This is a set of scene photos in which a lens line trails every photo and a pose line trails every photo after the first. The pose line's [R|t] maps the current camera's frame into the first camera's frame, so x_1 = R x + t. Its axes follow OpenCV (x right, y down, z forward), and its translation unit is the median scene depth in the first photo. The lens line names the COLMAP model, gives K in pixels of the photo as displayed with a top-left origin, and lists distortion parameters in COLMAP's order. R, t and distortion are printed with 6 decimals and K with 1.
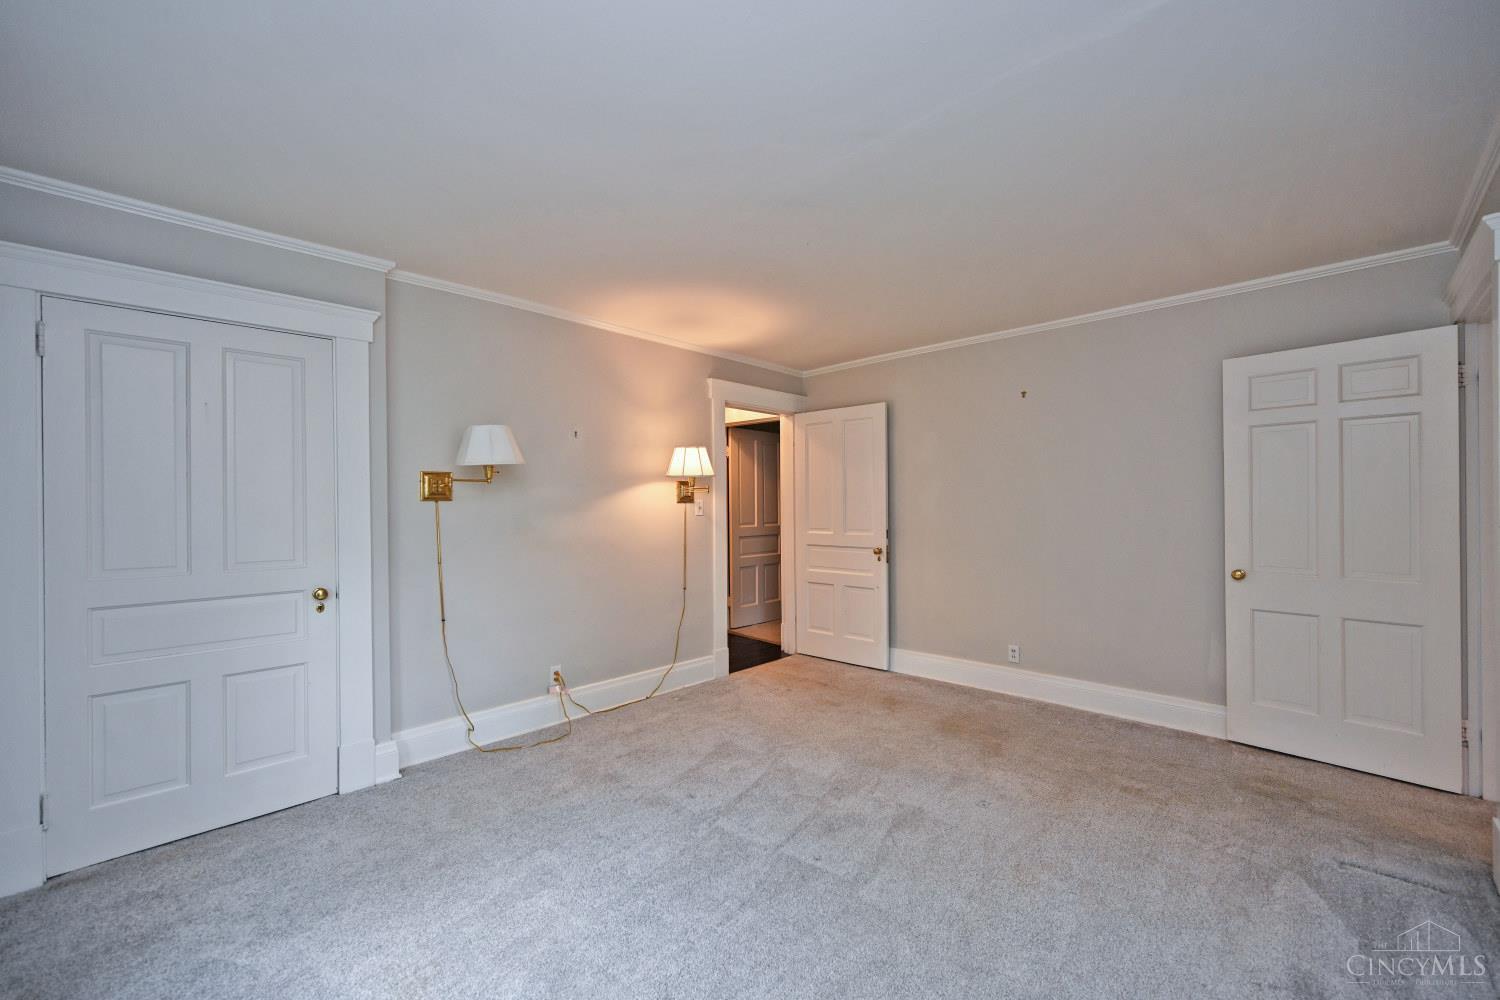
lens RADIAL K [[598.5, 0, 743.7], [0, 598.5, 501.6], [0, 0, 1]] dist [-0.000826, -0.000517]
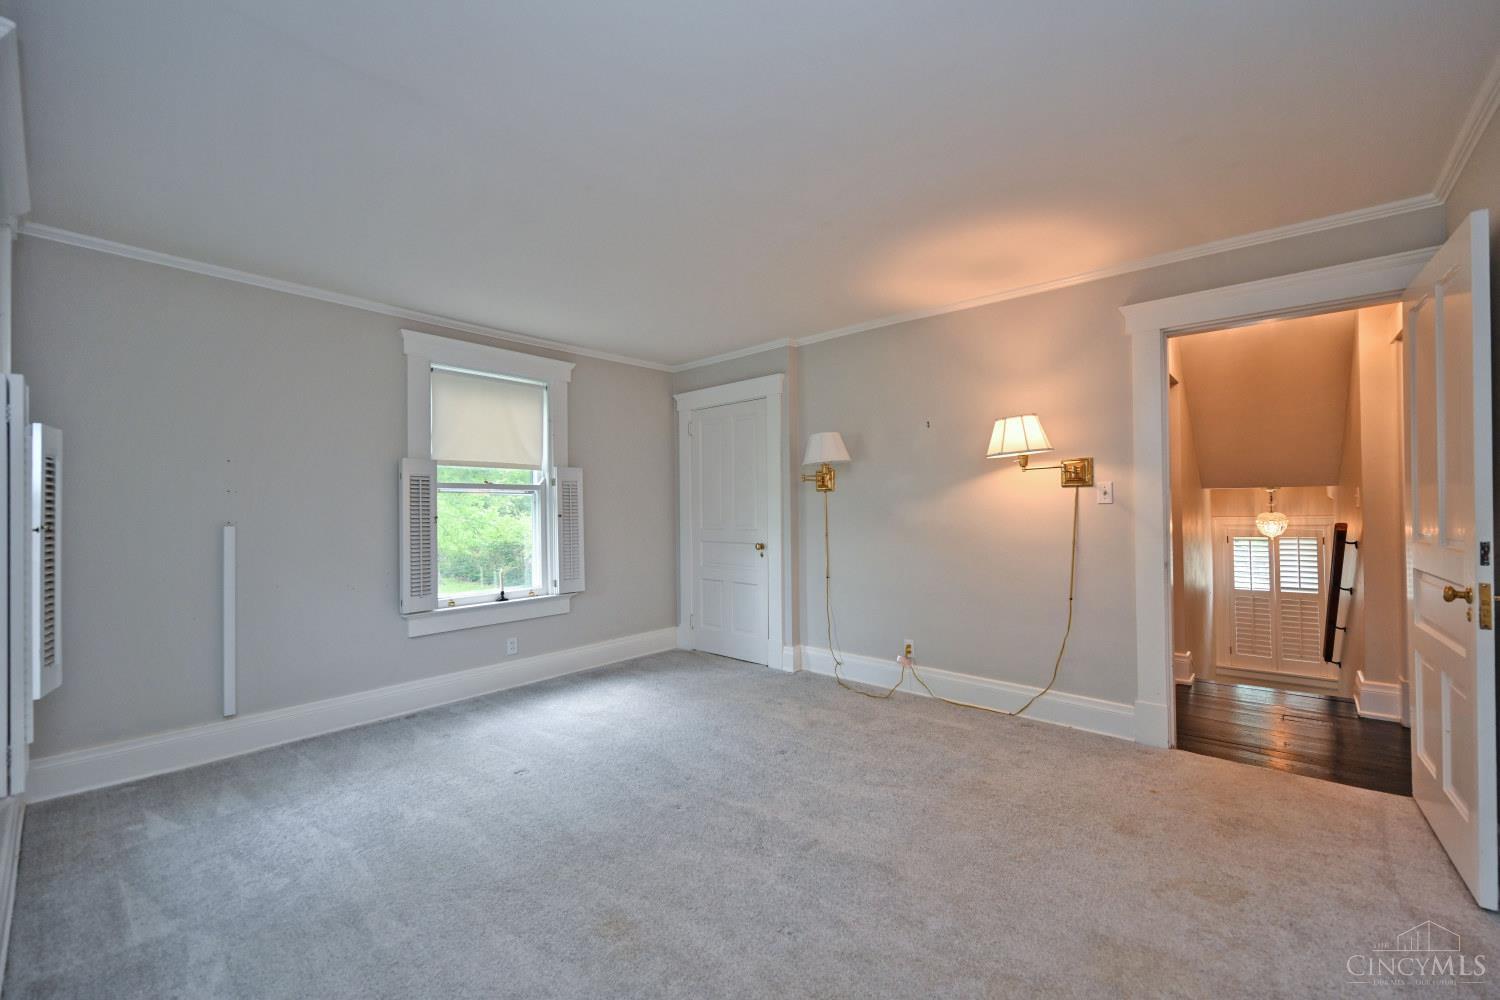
lens RADIAL K [[598.5, 0, 743.7], [0, 598.5, 501.6], [0, 0, 1]] dist [-0.000826, -0.000517]
pose [[0.056919, 0.006865, -0.998355, 0.738618], [0.020659, 0.999754, 0.008053, 0.007090], [0.998165, -0.021083, 0.056763, 0.626762]]
